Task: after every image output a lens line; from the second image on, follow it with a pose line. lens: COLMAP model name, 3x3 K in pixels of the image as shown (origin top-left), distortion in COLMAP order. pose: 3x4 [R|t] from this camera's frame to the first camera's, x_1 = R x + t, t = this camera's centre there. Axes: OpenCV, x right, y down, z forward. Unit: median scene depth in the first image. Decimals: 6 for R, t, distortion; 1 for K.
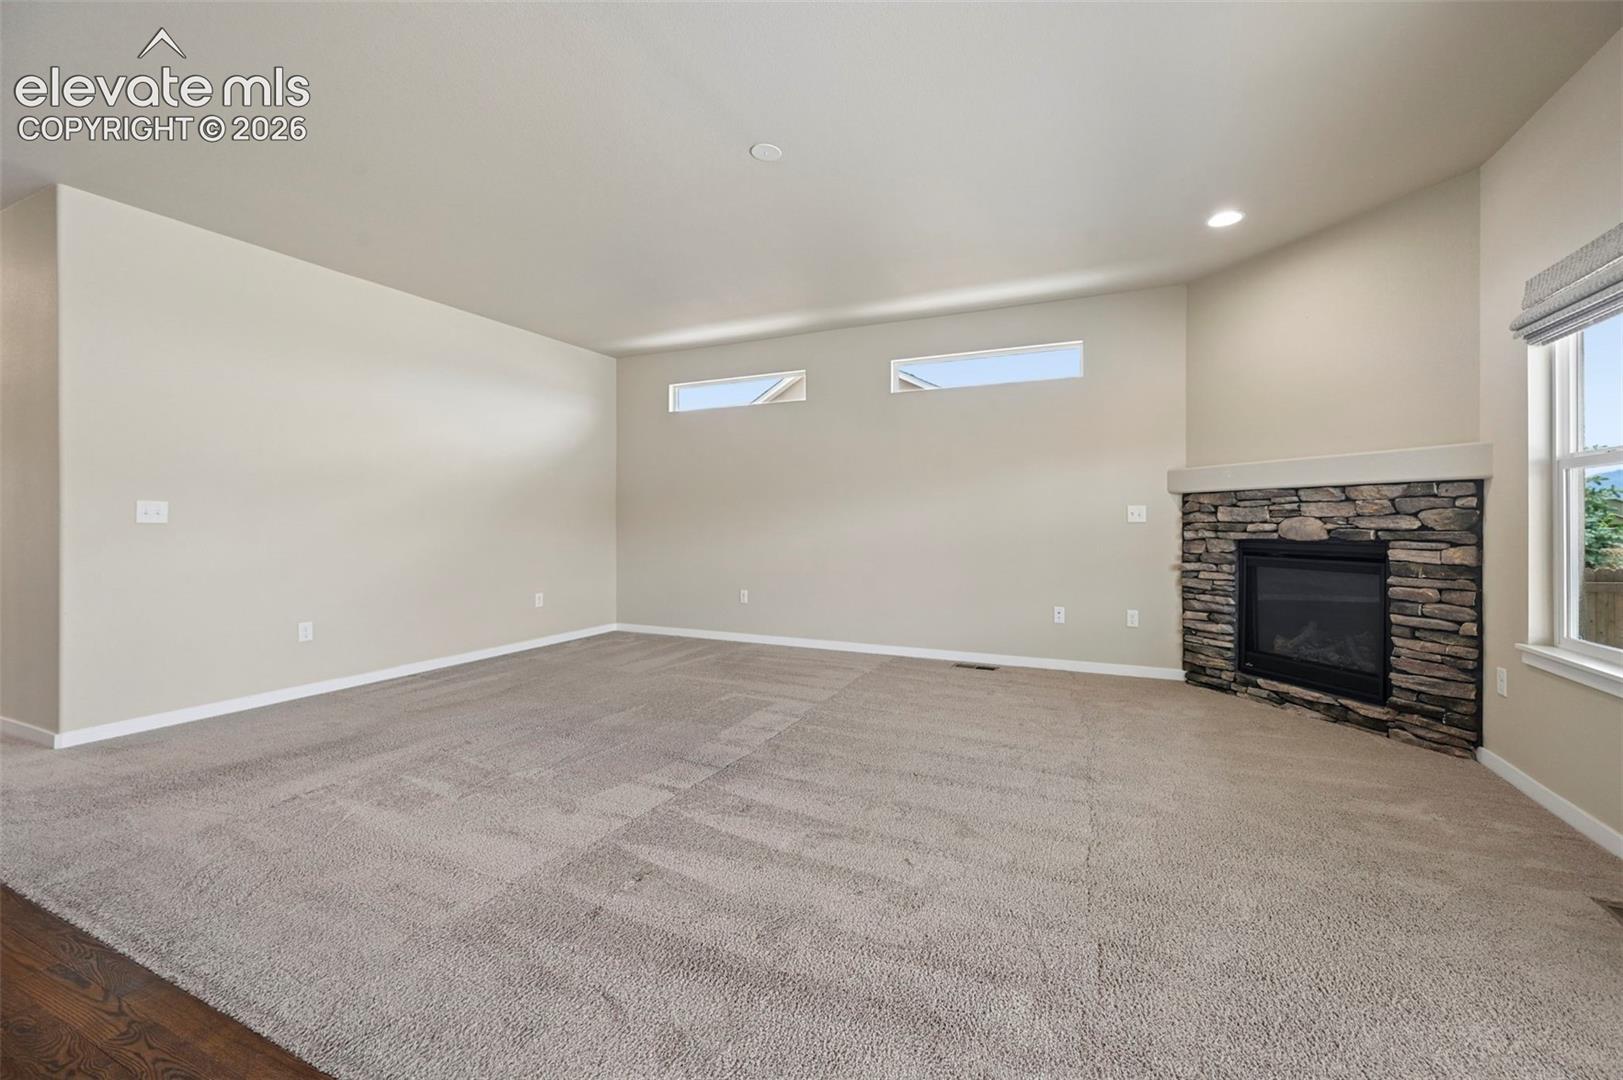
lens RADIAL K [[656.7, 0, 845.4], [0, 656.7, 529.2], [0, 0, 1]] dist [0.000171, -0.000377]
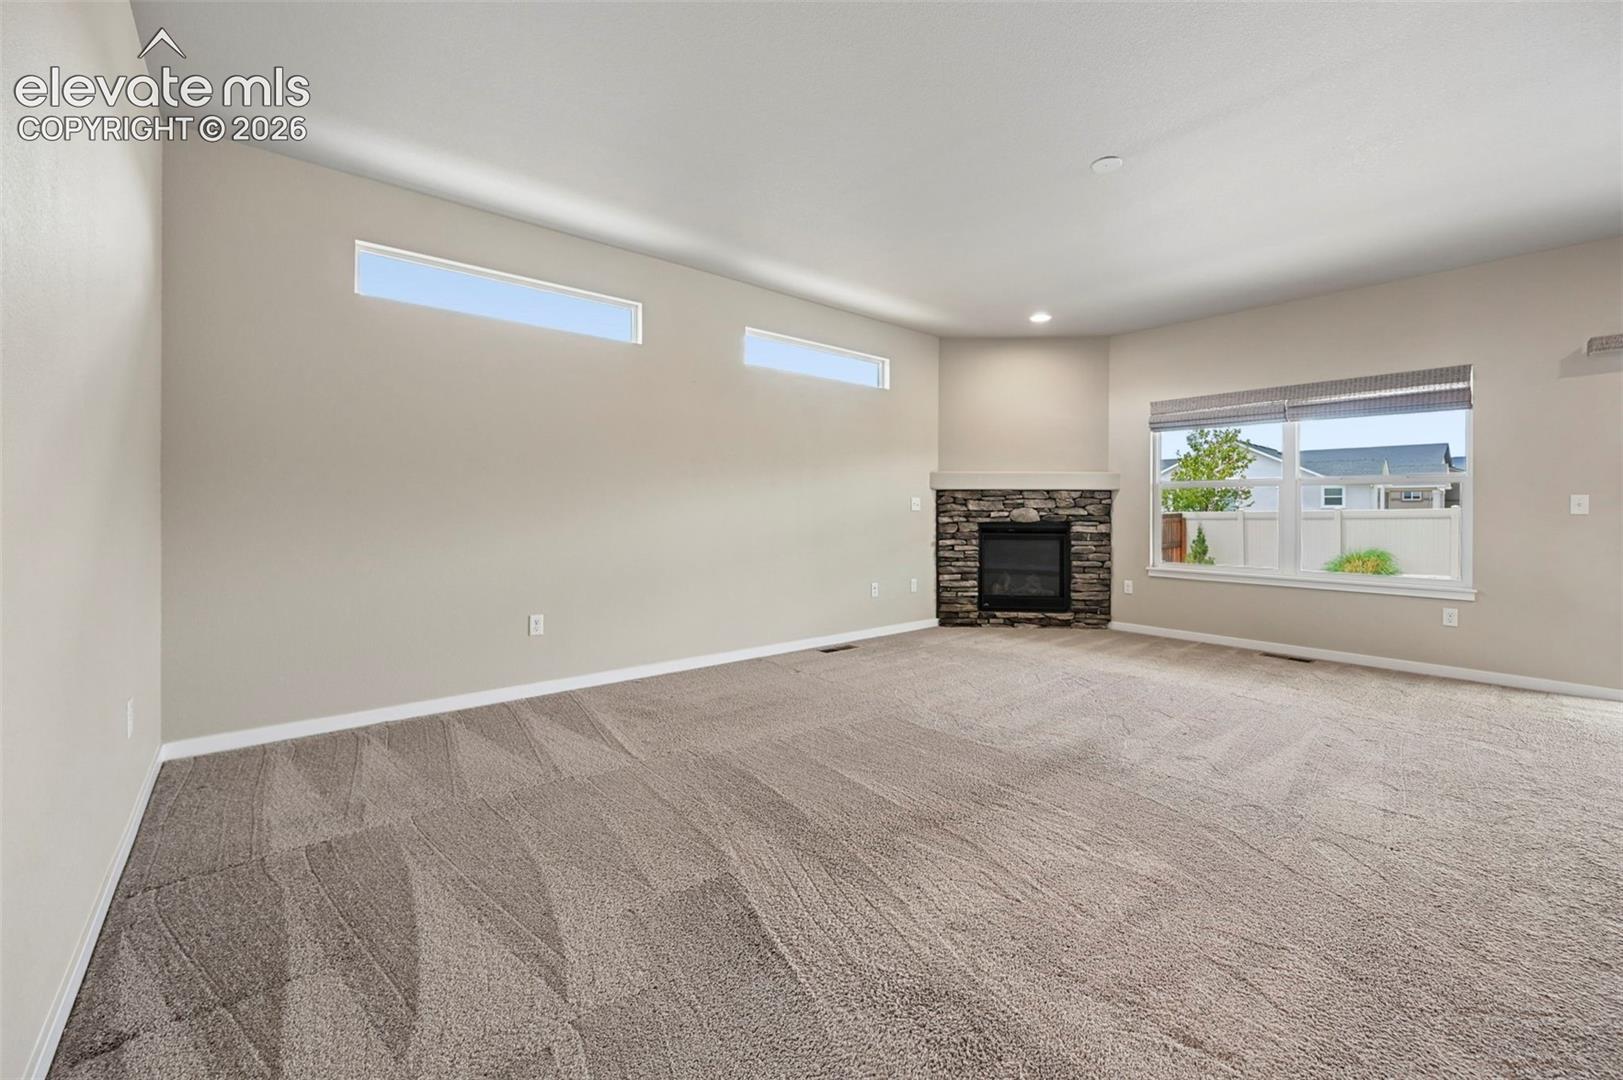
lens RADIAL K [[656.7, 0, 848.1], [0, 656.7, 517.3], [0, 0, 1]] dist [0.000171, -0.000377]
pose [[0.402310, -0.008203, 0.915467, -1.006254], [0.005233, 0.999964, 0.006660, -0.008592], [-0.915489, 0.002111, 0.402339, 0.758448]]
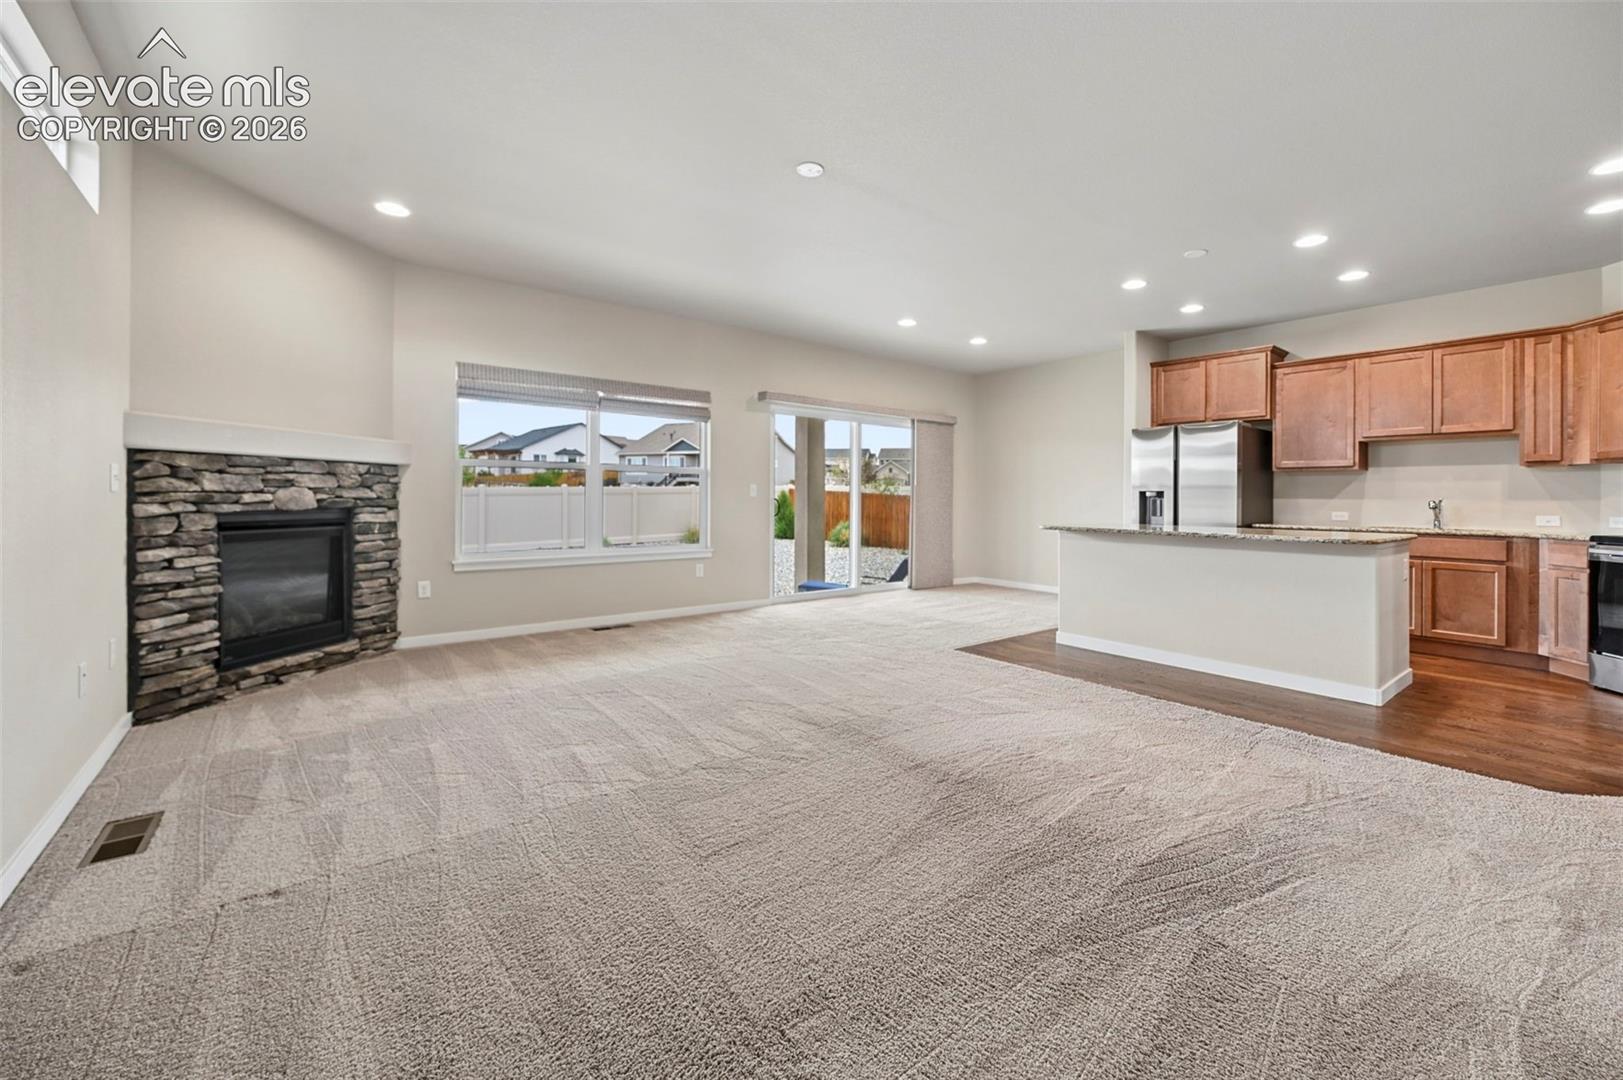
lens RADIAL K [[656.7, 0, 849.8], [0, 656.7, 499.3], [0, 0, 1]] dist [0.000171, -0.000377]
pose [[-0.900167, -0.011037, 0.435404, -0.535968], [-0.005090, 0.999877, 0.014821, -0.019775], [-0.435514, 0.011125, -0.900113, 1.574666]]
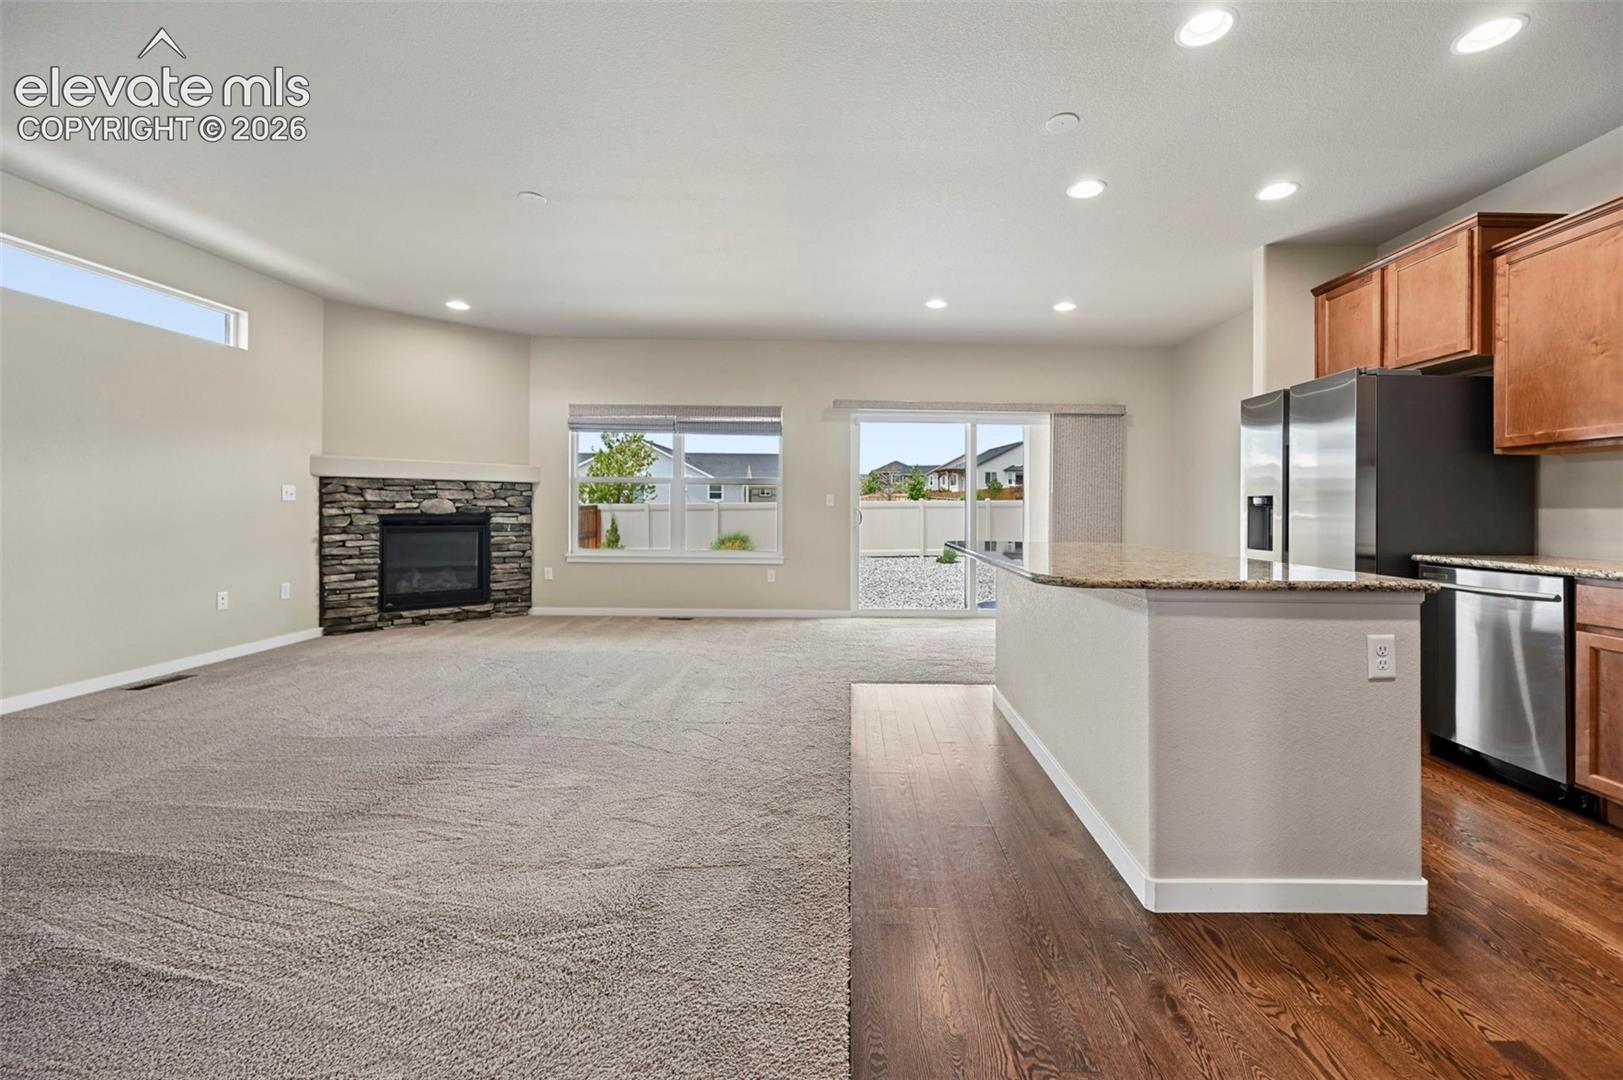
lens RADIAL K [[656.7, 0, 859.4], [0, 656.7, 507.4], [0, 0, 1]] dist [0.000171, -0.000377]
pose [[-0.422235, -0.006074, 0.906466, -1.170477], [-0.000460, 0.999979, 0.006487, -0.008939], [-0.906486, 0.002322, -0.422229, 0.765385]]
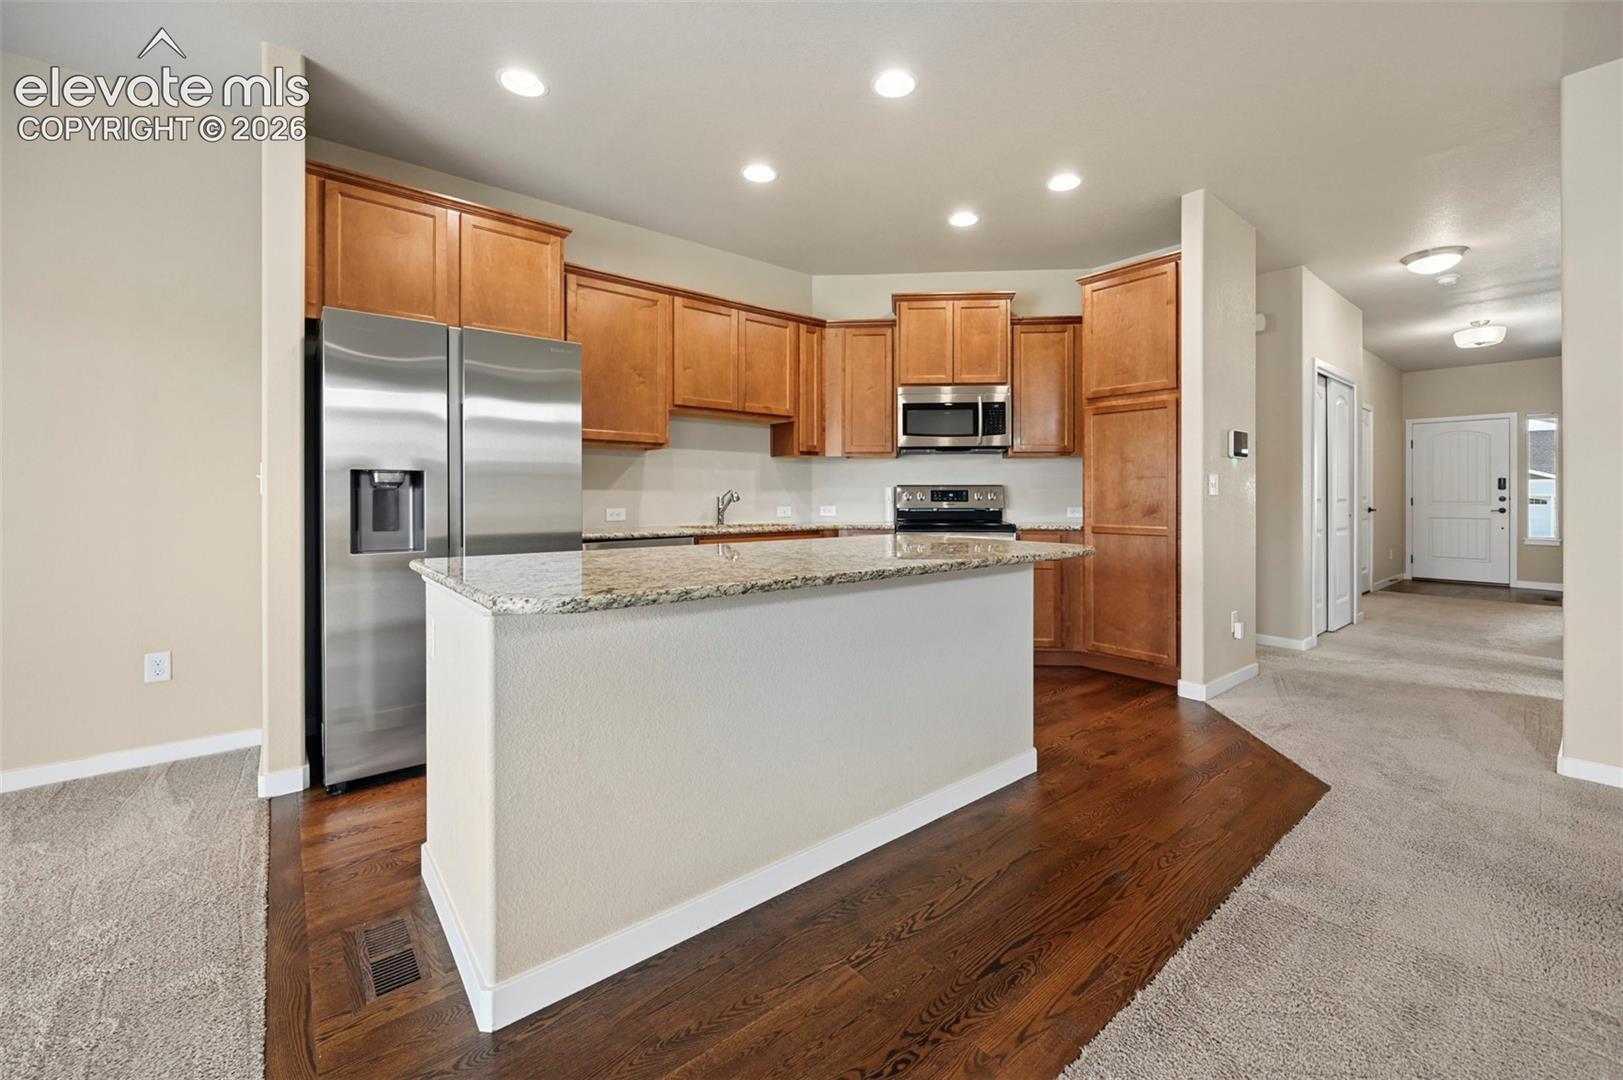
lens RADIAL K [[656.7, 0, 850.8], [0, 656.7, 505.3], [0, 0, 1]] dist [0.000171, -0.000377]
pose [[-0.421219, 0.011332, -0.906888, -0.082849], [-0.013061, 0.999742, 0.018559, -0.002659], [0.906865, 0.019662, -0.420962, 0.478802]]
